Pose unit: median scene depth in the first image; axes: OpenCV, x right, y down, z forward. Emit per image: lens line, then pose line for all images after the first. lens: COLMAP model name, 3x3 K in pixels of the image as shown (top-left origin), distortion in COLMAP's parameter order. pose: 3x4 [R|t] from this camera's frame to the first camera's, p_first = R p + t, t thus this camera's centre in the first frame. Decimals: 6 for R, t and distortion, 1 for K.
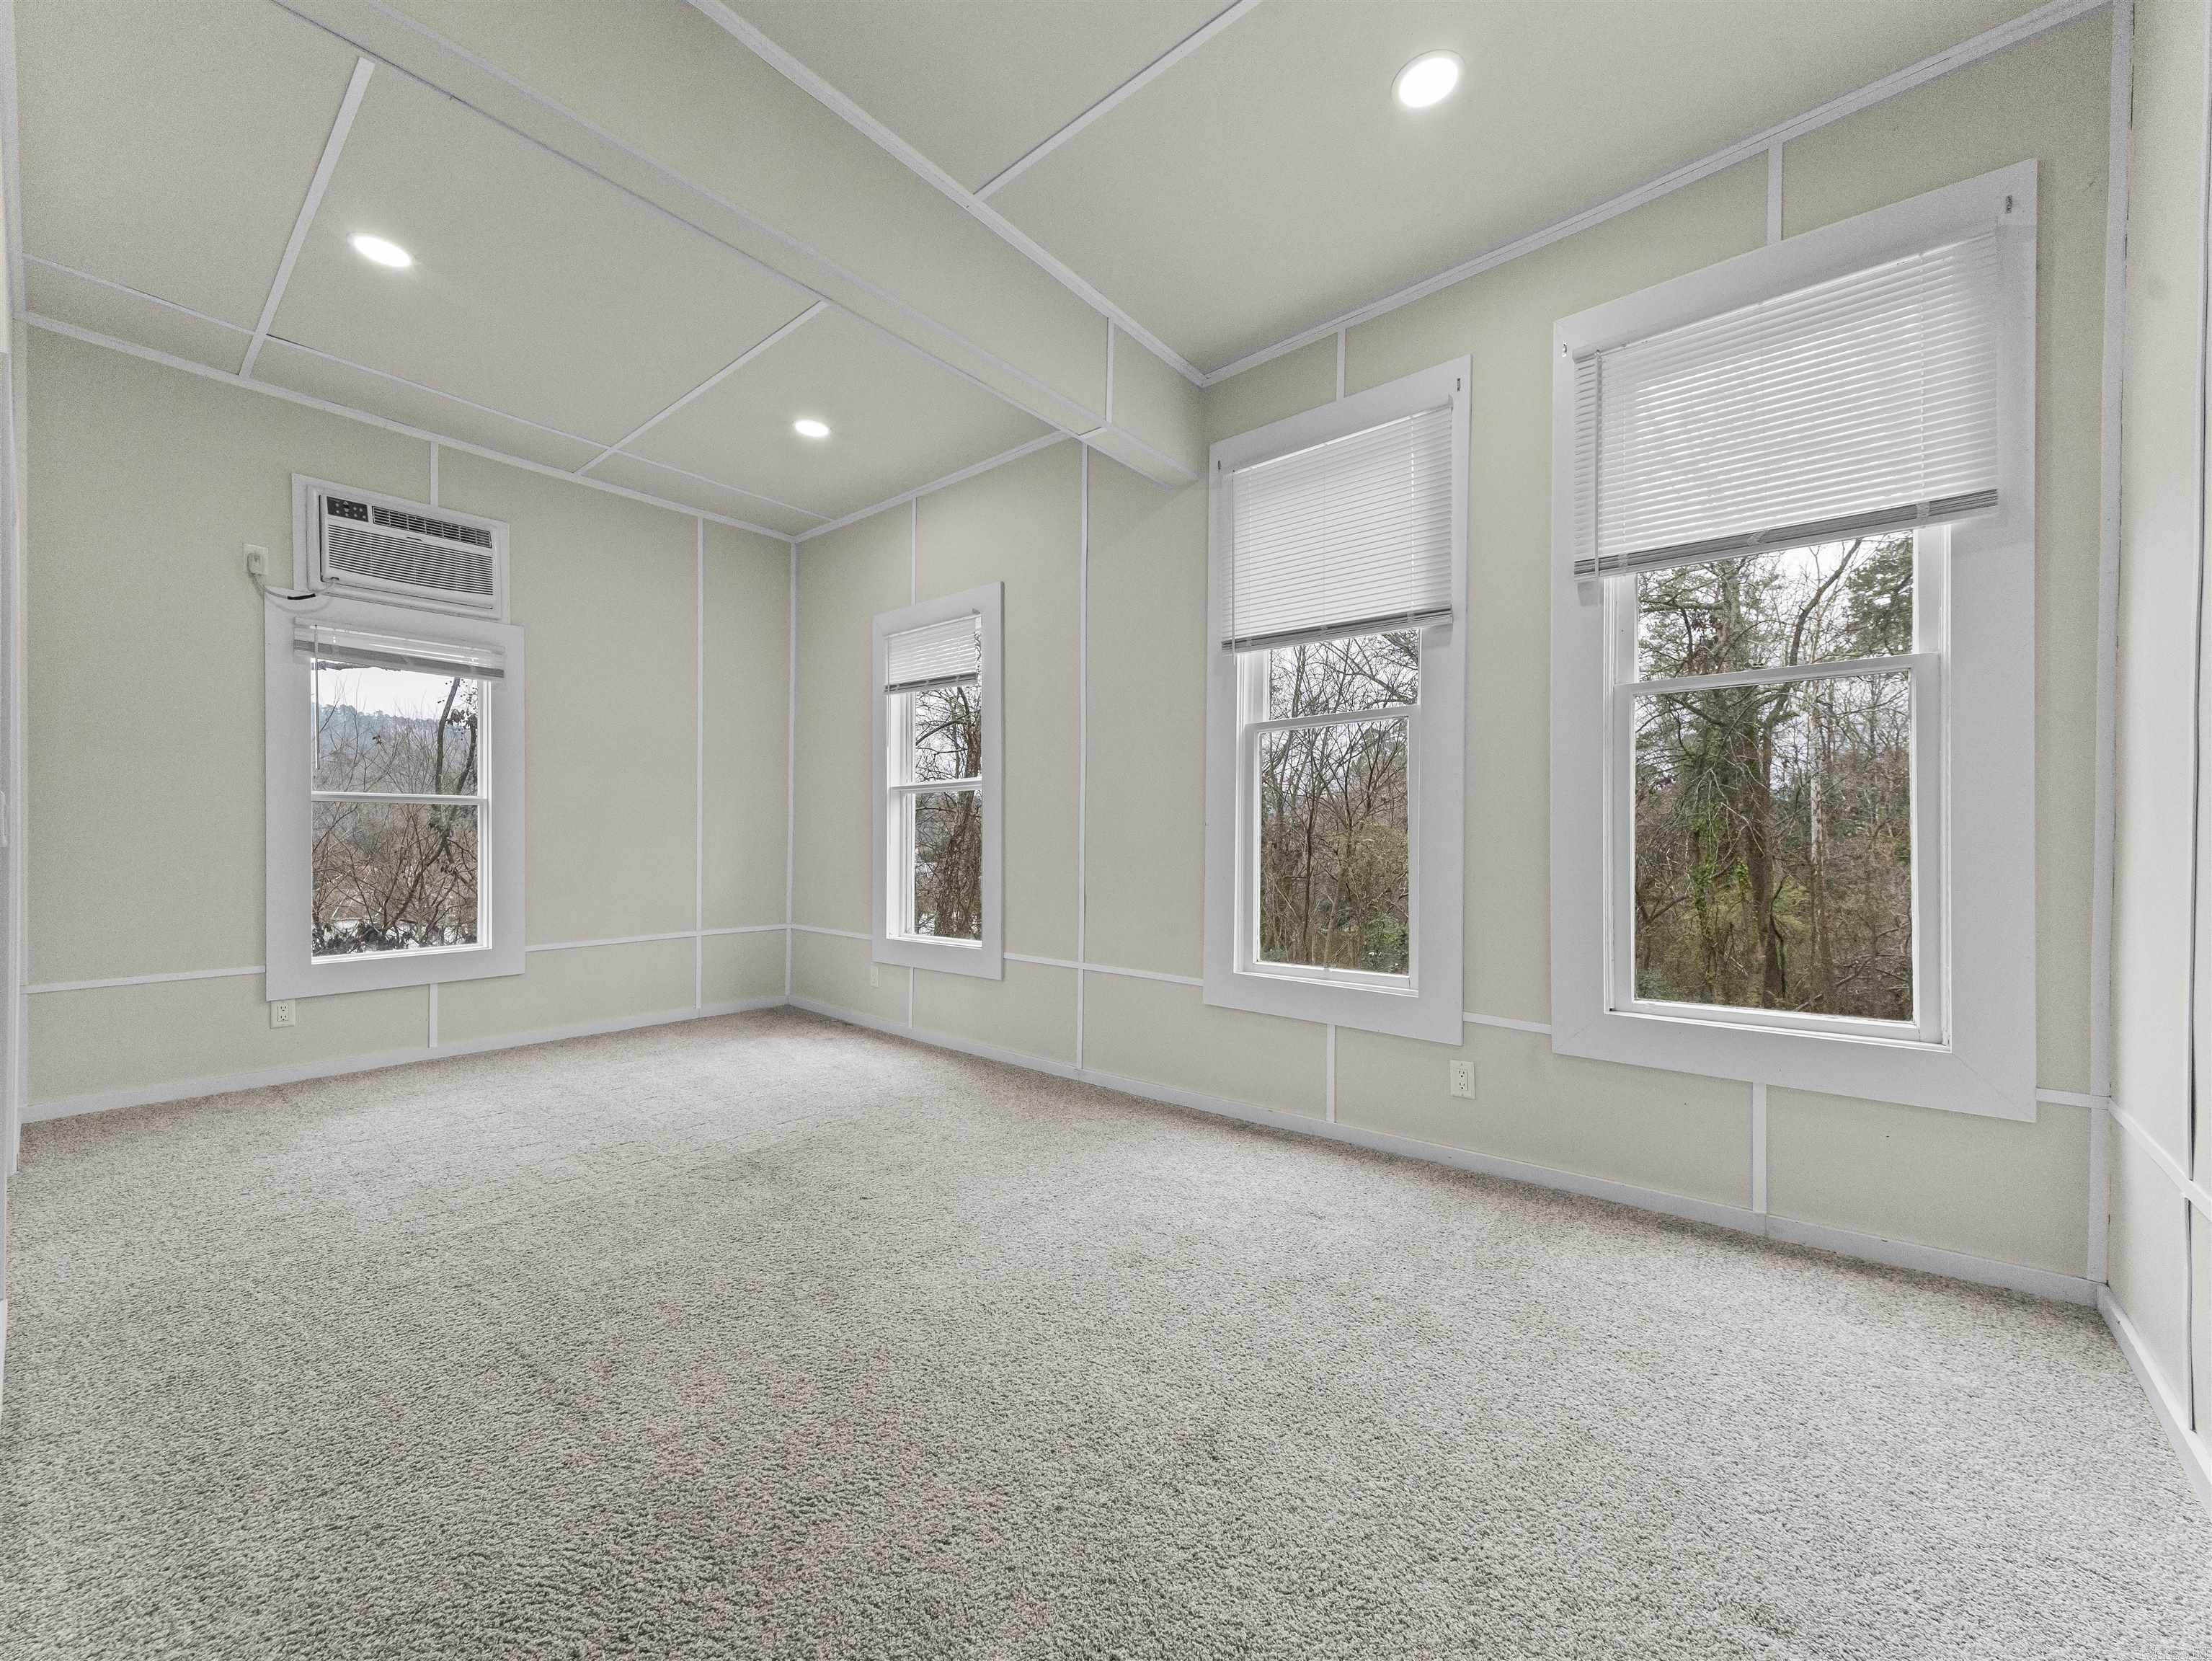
lens RADIAL K [[904.9, 0, 1106.0], [0, 904.9, 830.5], [0, 0, 1]] dist [0.039055, -0.016341]
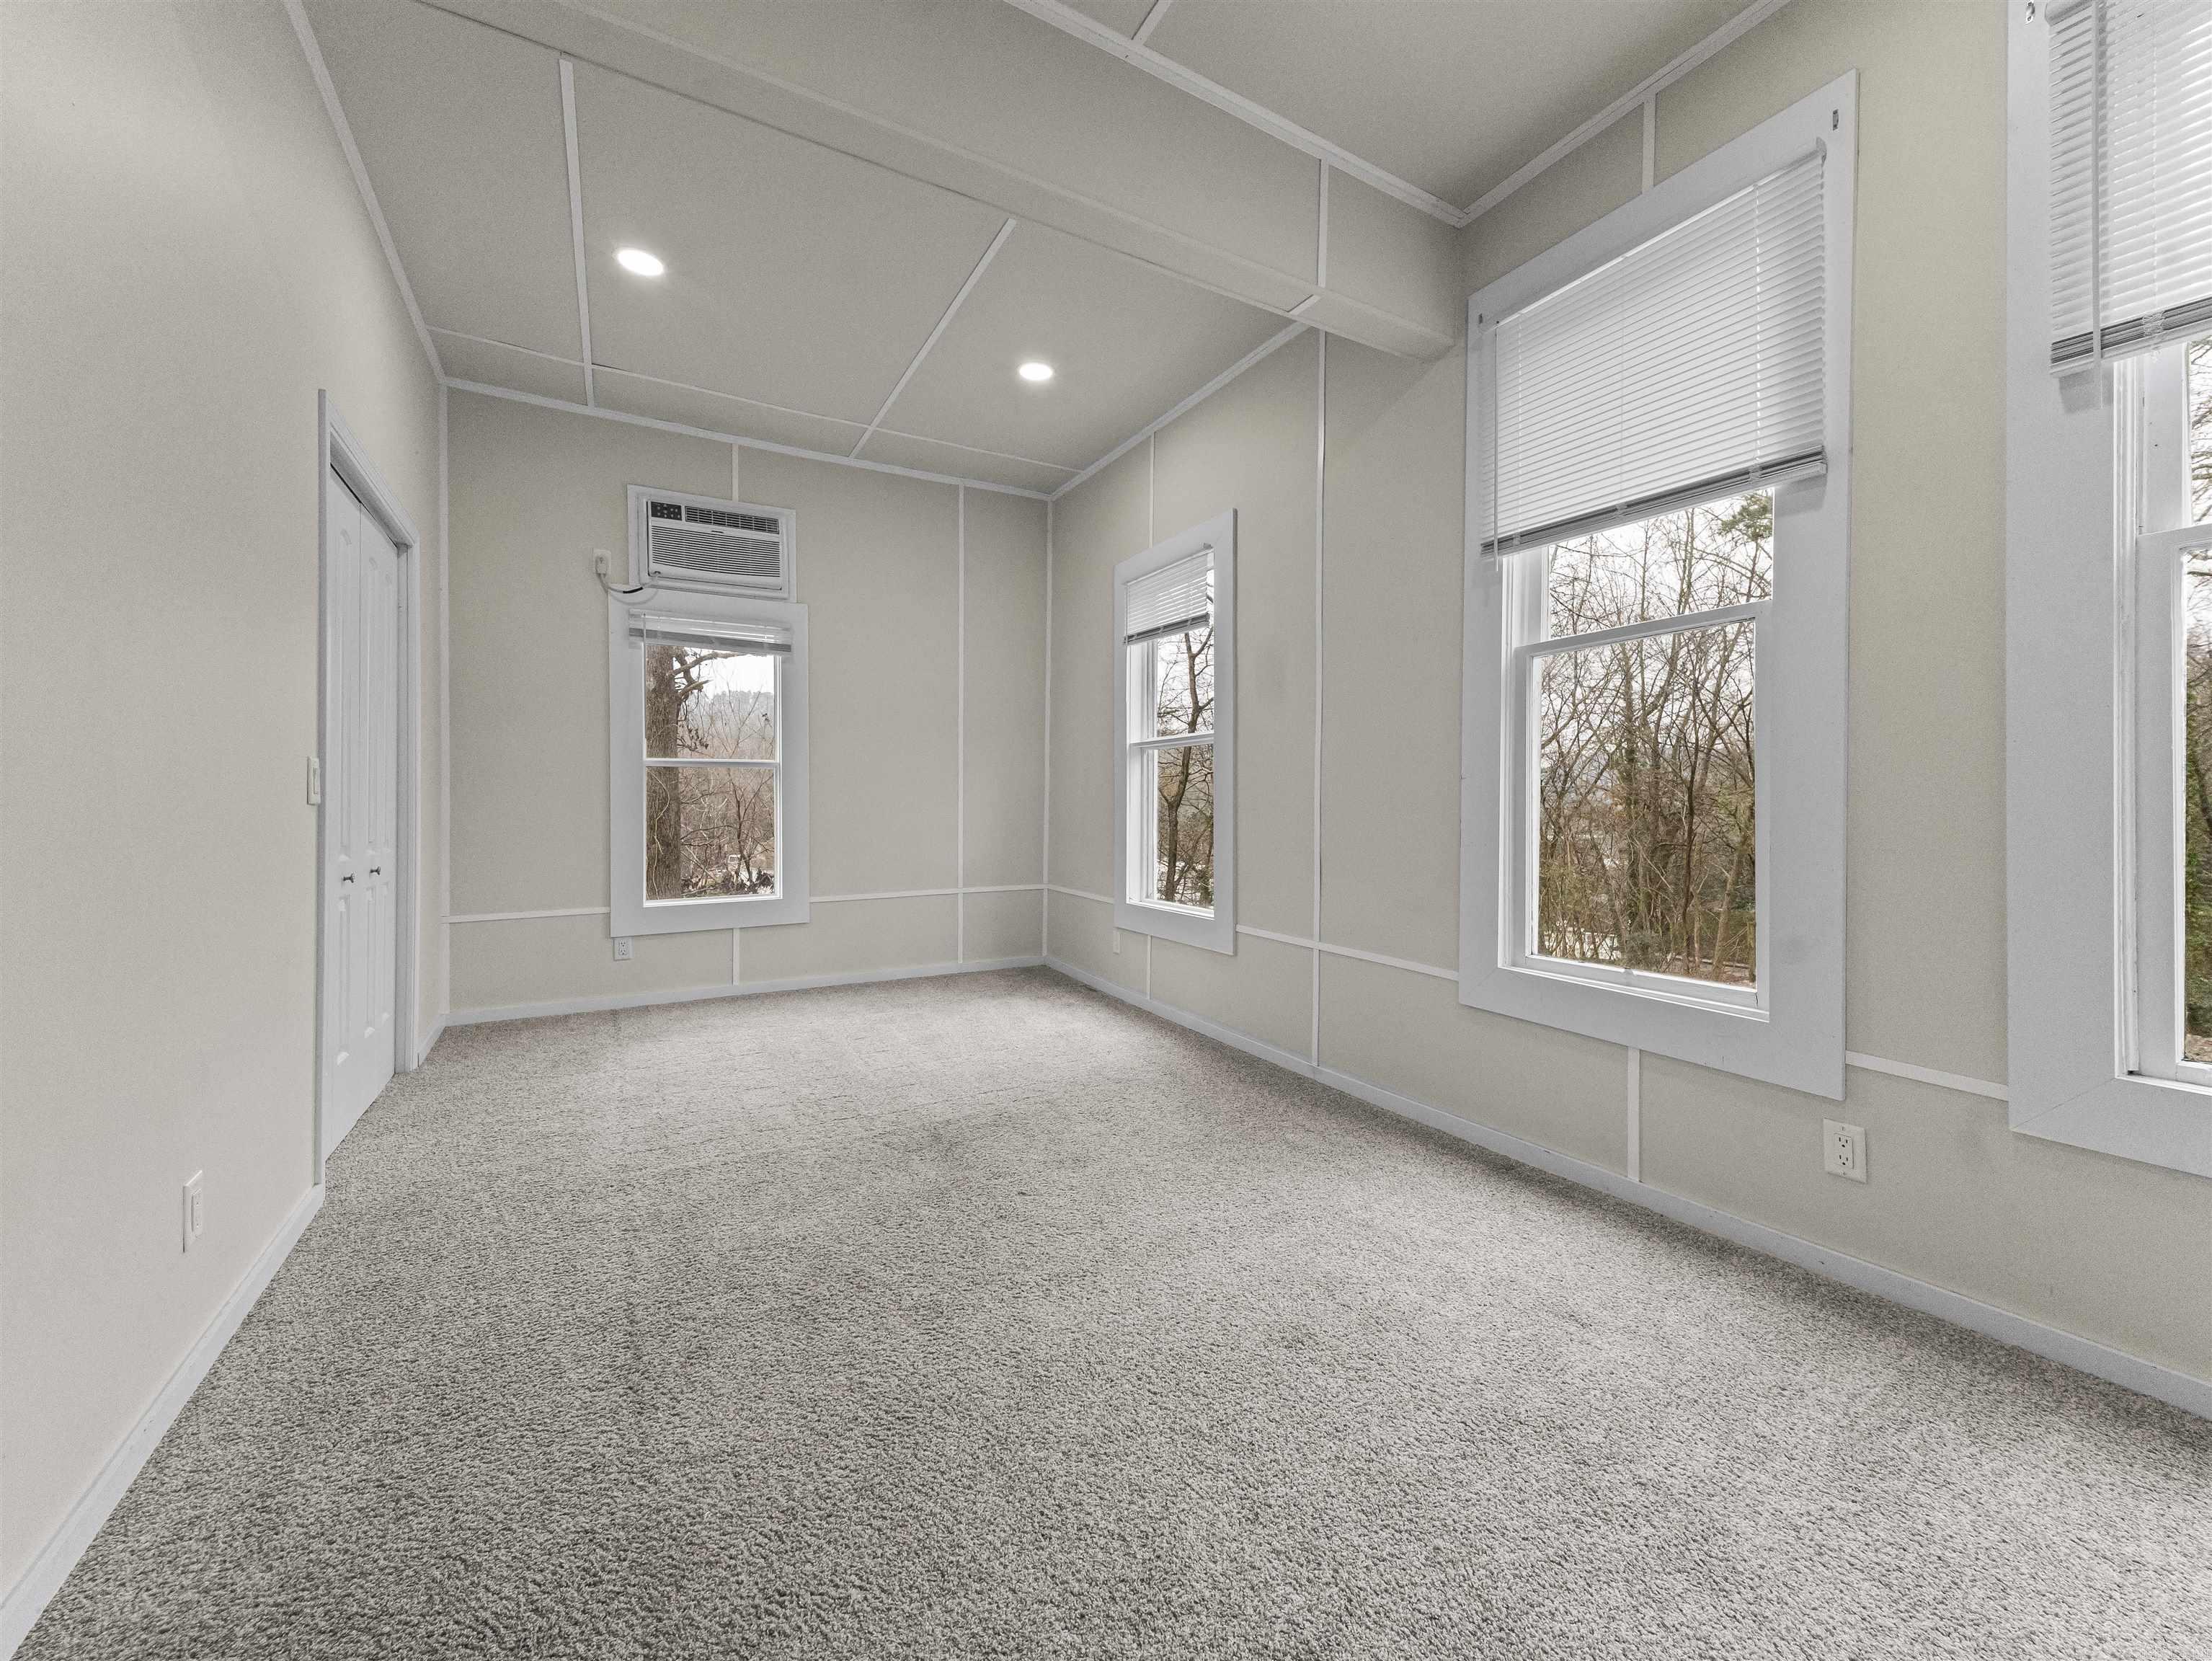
lens RADIAL K [[916.0, 0, 1098.6], [0, 916.0, 795.9], [0, 0, 1]] dist [0.039491, -0.017244]
pose [[0.935784, -0.003909, -0.352552, 0.099521], [0.005301, 0.999981, 0.002984, 0.005659], [0.352534, -0.004661, 0.935787, 0.135498]]
